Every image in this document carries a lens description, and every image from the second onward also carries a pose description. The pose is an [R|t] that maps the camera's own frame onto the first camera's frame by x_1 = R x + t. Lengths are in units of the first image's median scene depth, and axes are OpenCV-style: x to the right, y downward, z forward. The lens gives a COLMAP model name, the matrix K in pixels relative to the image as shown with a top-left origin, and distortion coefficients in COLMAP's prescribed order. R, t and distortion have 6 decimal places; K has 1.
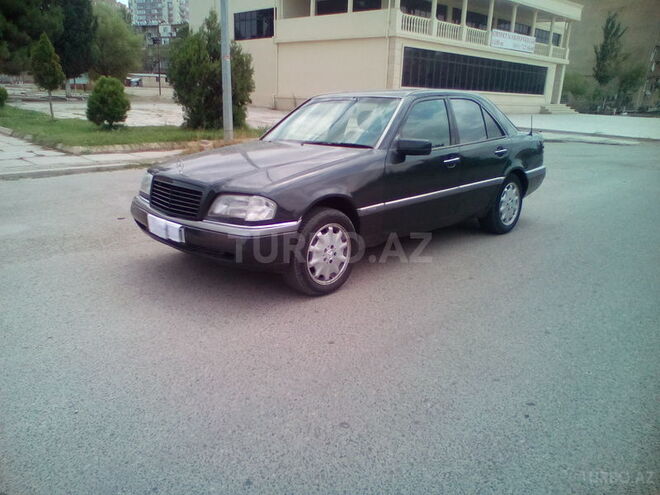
lens RADIAL K [[526.2, 0, 330.0], [0, 526.2, 267.8], [0, 0, 1]] dist [-0.030338, -0.011538]
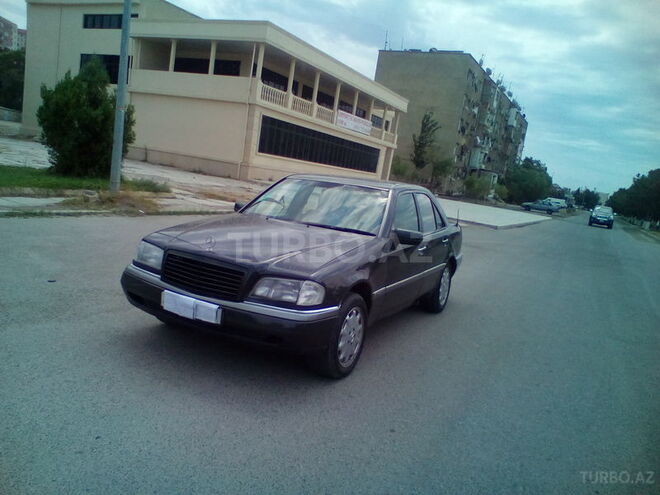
lens RADIAL K [[526.2, 0, 330.0], [0, 526.2, 267.8], [0, 0, 1]] dist [-0.030338, -0.011538]
pose [[0.944564, 0.057368, 0.323278, -0.128586], [-0.021800, 0.993402, -0.112590, -0.014944], [-0.327604, 0.099301, 0.939582, 0.012708]]
